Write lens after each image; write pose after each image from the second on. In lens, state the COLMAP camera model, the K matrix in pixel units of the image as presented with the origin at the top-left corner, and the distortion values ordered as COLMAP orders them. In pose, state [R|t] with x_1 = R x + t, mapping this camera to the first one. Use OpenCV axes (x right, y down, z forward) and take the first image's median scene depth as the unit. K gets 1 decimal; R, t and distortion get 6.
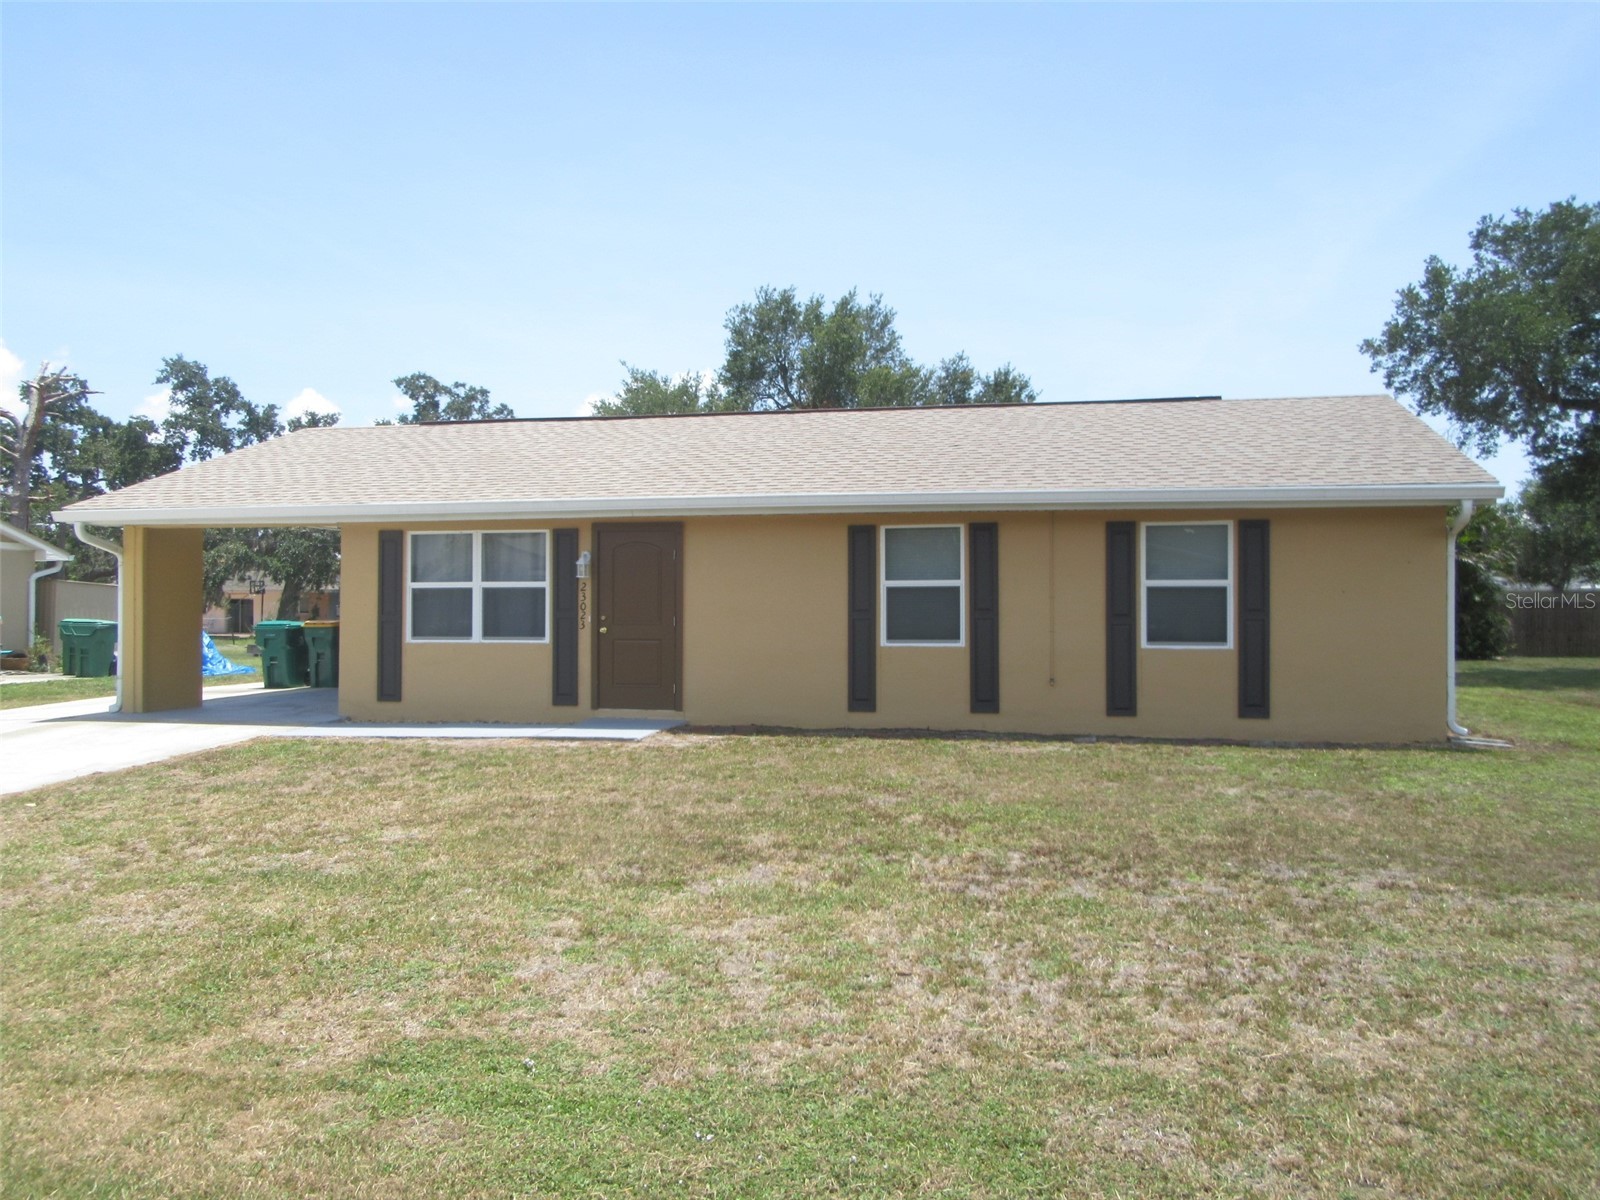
lens RADIAL K [[1338.2, 0, 797.1], [0, 1338.2, 596.2], [0, 0, 1]] dist [-0.002785, -0.001651]
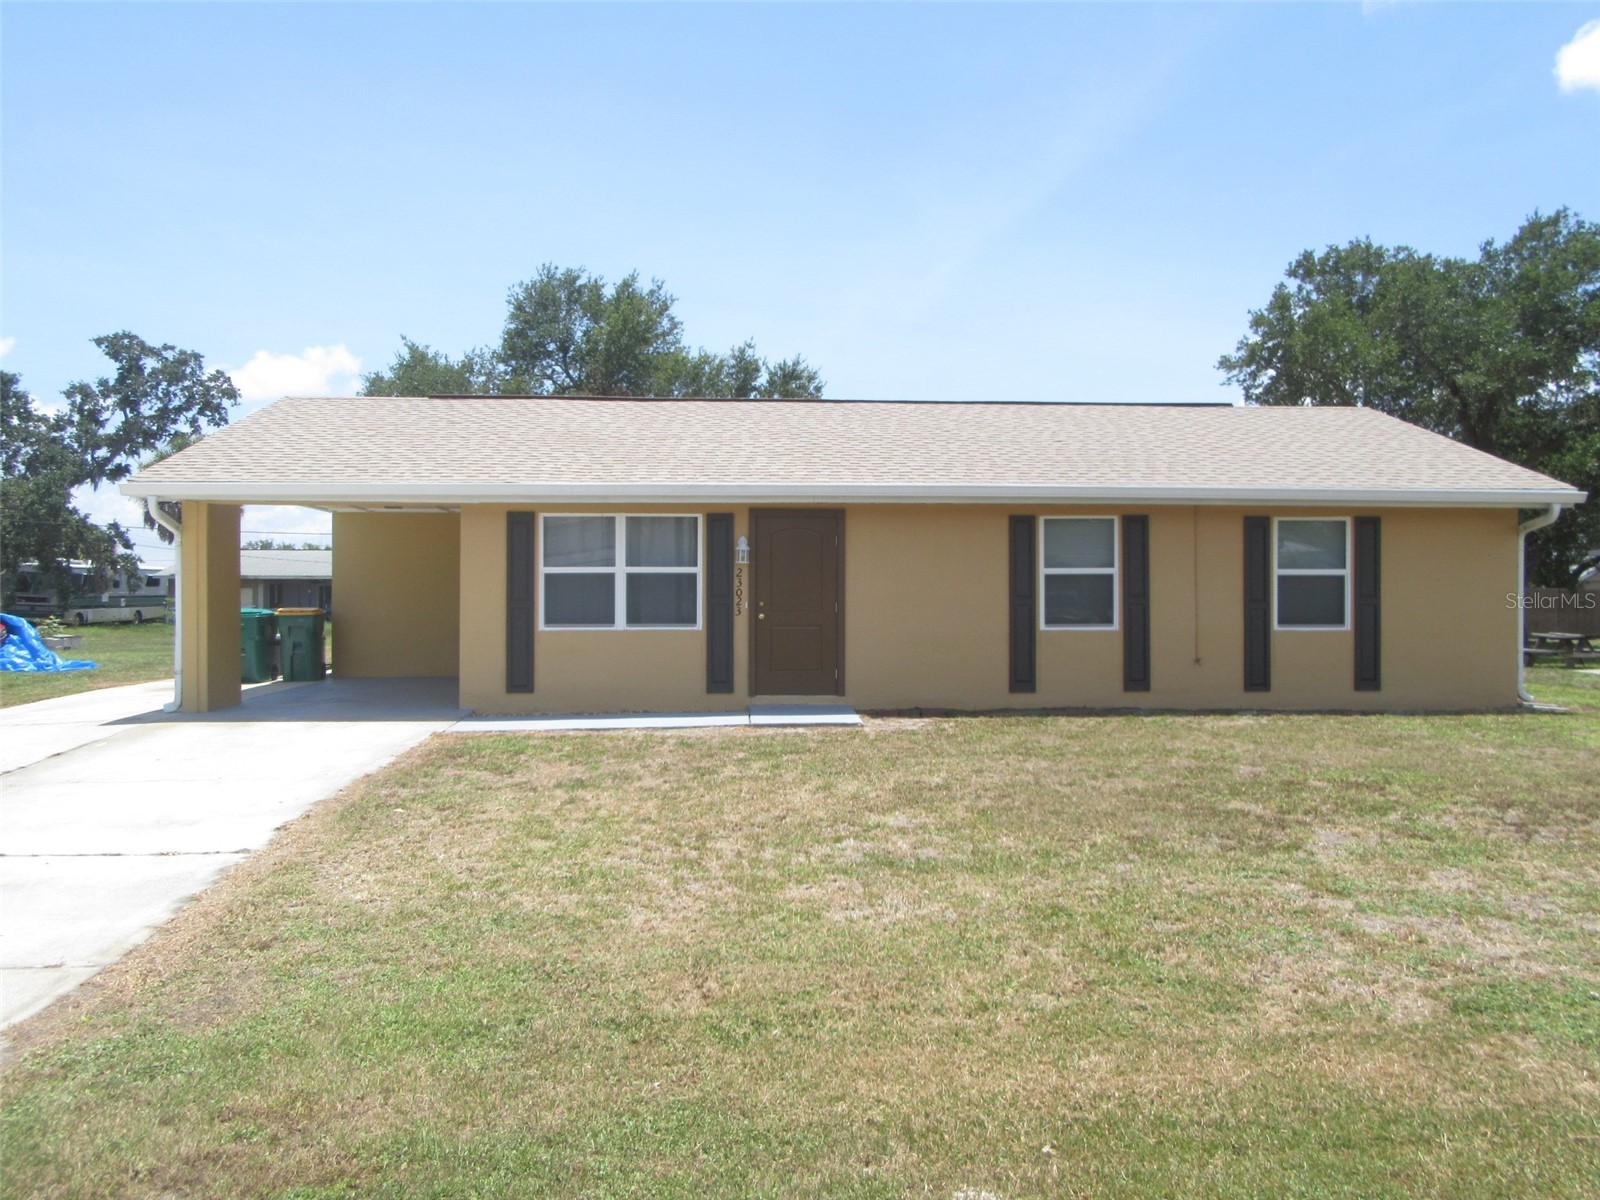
lens RADIAL K [[1338.2, 0, 794.3], [0, 1338.2, 603.1], [0, 0, 1]] dist [-0.002785, -0.001651]
pose [[0.958958, -0.001697, 0.283543, -0.387126], [-0.002720, 0.999881, 0.015183, 0.000342], [-0.283535, -0.015331, 0.958839, 0.037713]]
